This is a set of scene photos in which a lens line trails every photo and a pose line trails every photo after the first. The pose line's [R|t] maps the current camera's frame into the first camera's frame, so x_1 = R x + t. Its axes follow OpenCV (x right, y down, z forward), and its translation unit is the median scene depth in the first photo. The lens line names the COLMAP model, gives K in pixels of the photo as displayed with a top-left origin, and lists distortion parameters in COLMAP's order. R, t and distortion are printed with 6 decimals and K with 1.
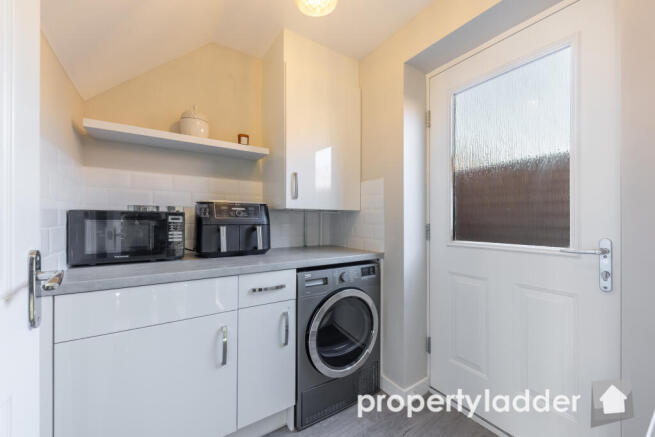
lens RADIAL K [[264.6, 0, 328.4], [0, 264.6, 224.2], [0, 0, 1]] dist [-0.000101, 0.000033]
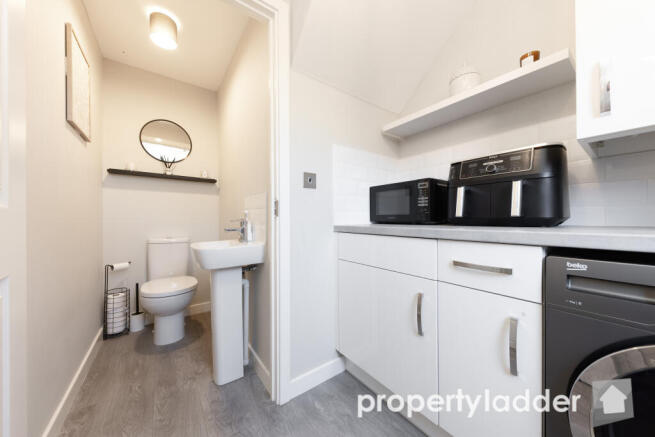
lens RADIAL K [[224.1, 0, 329.0], [0, 224.1, 215.4], [0, 0, 1]] dist [0.066922, 0.000013]
pose [[0.058323, -0.006766, -0.998275, 0.328729], [0.001210, 0.999977, -0.006707, 0.107715], [0.998297, -0.000817, 0.058330, 0.548270]]
